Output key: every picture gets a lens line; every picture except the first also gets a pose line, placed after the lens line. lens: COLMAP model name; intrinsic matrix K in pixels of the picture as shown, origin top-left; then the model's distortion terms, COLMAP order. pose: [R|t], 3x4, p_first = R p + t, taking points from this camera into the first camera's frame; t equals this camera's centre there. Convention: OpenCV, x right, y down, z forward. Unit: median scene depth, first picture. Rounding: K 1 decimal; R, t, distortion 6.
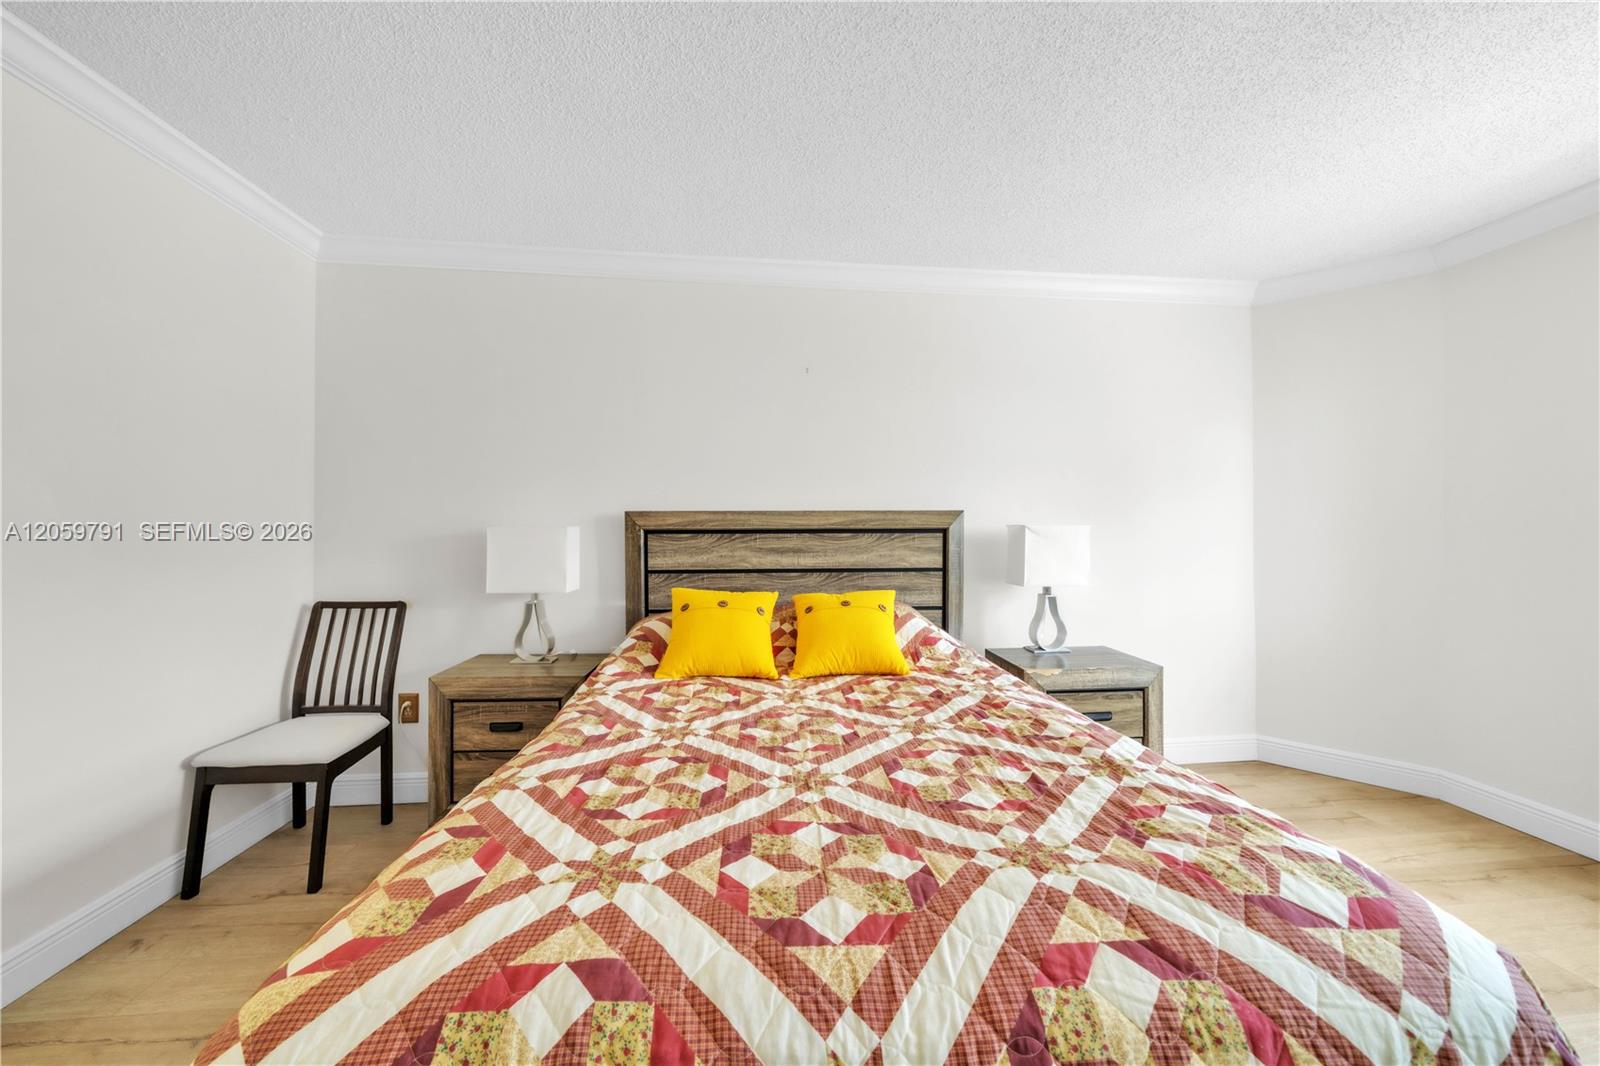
lens RADIAL K [[556.4, 0, 782.8], [0, 556.4, 527.5], [0, 0, 1]] dist [-0.008339, 0.001226]
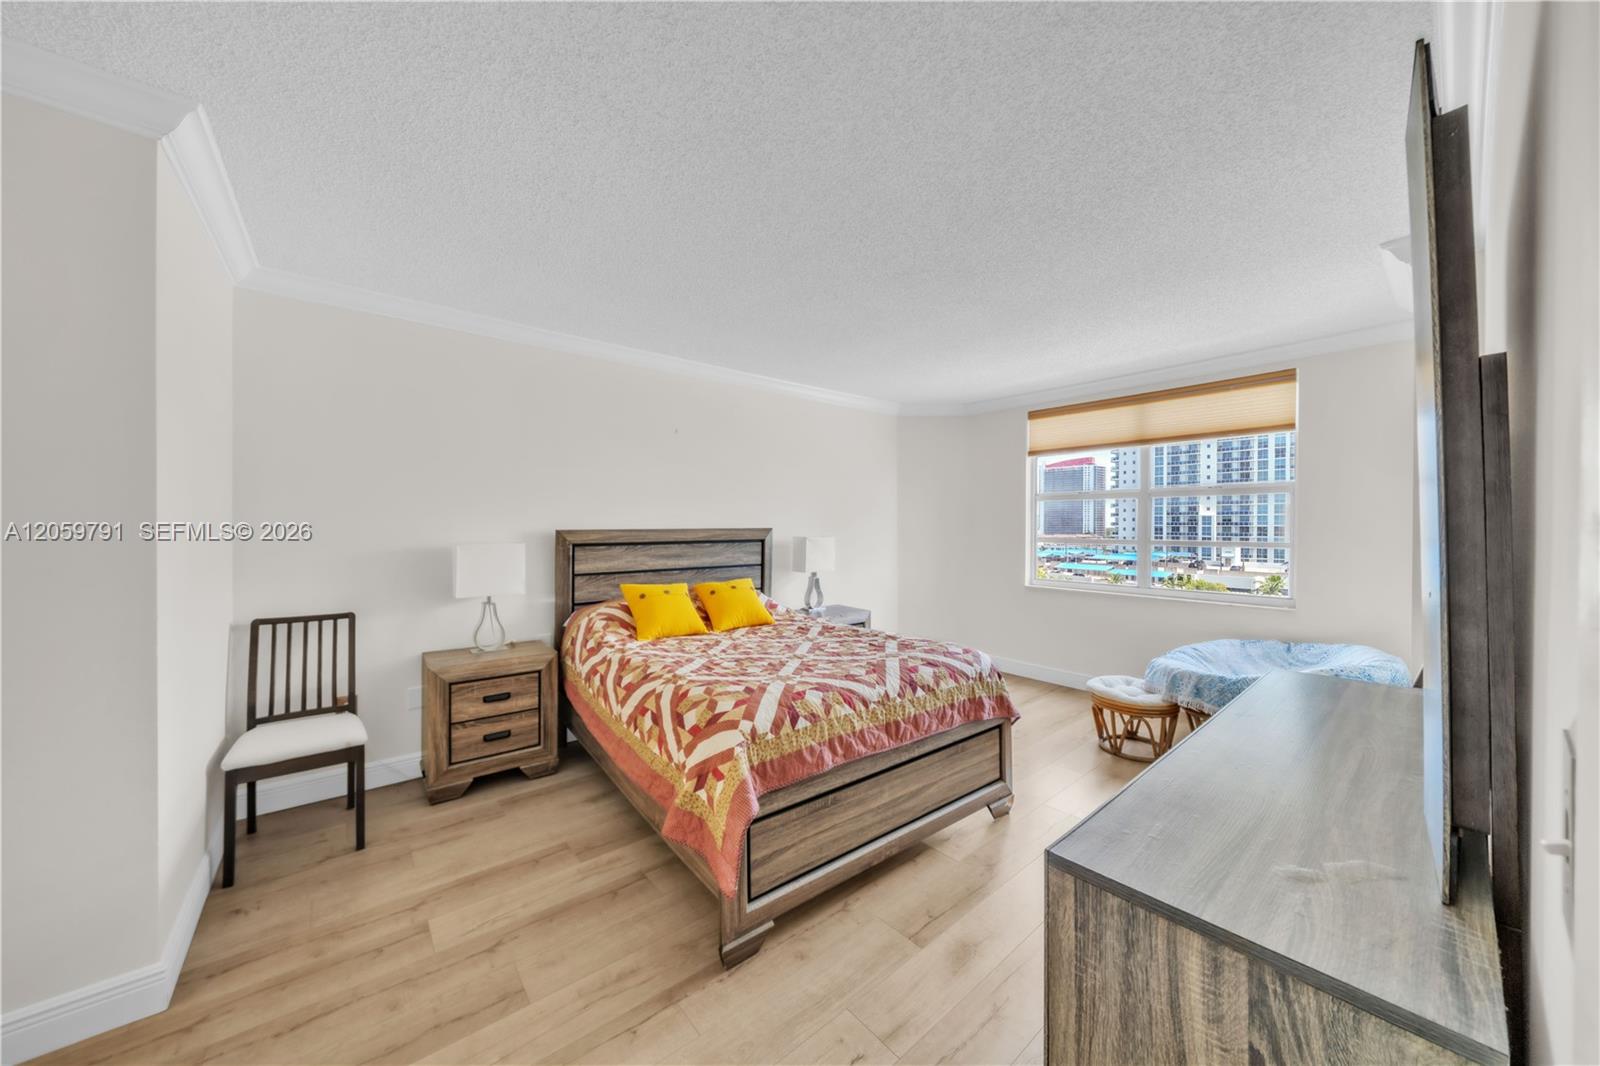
lens RADIAL K [[554.1, 0, 784.3], [0, 554.1, 522.7], [0, 0, 1]] dist [-0.007171, 0.000442]
pose [[0.839439, 0.000867, 0.543453, -0.558902], [-0.002048, 0.999997, 0.001568, -0.051952], [-0.543450, -0.002429, 0.839438, -0.412440]]
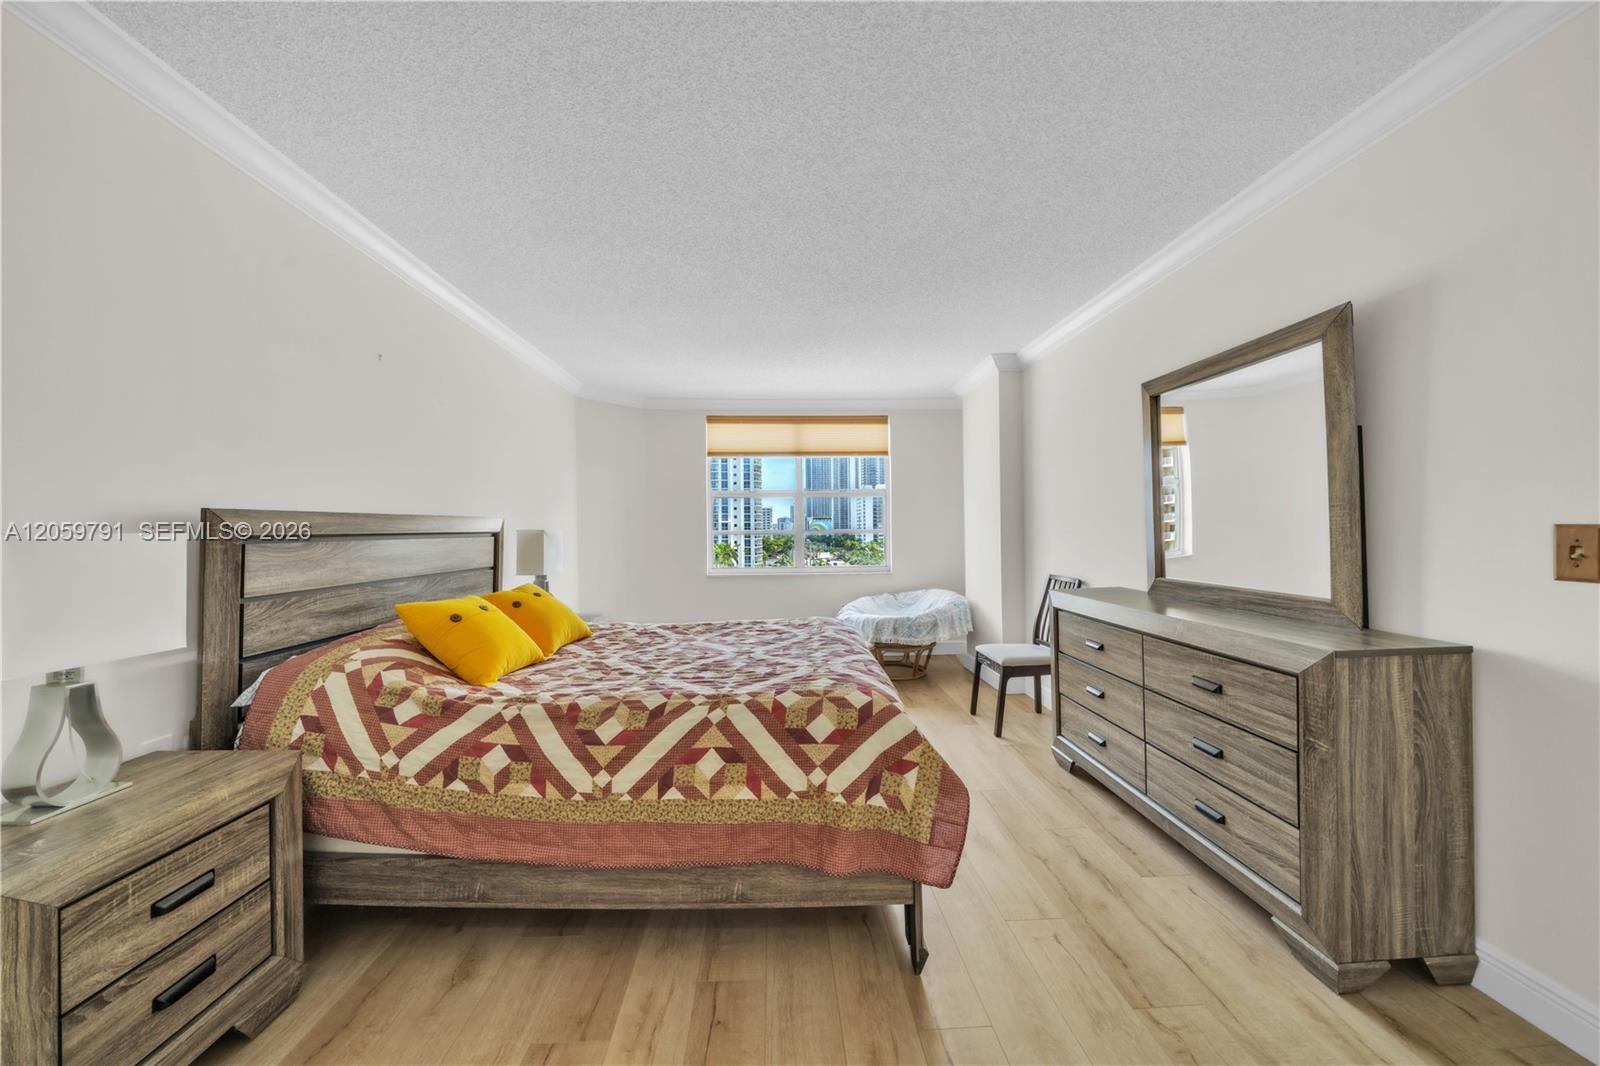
lens RADIAL K [[554.1, 0, 796.3], [0, 554.1, 527.9], [0, 0, 1]] dist [-0.007171, 0.000442]
pose [[0.055282, 0.001657, 0.998469, -0.886746], [0.005790, 0.999981, -0.001980, -0.002244], [-0.998454, 0.005891, 0.055271, 0.309105]]
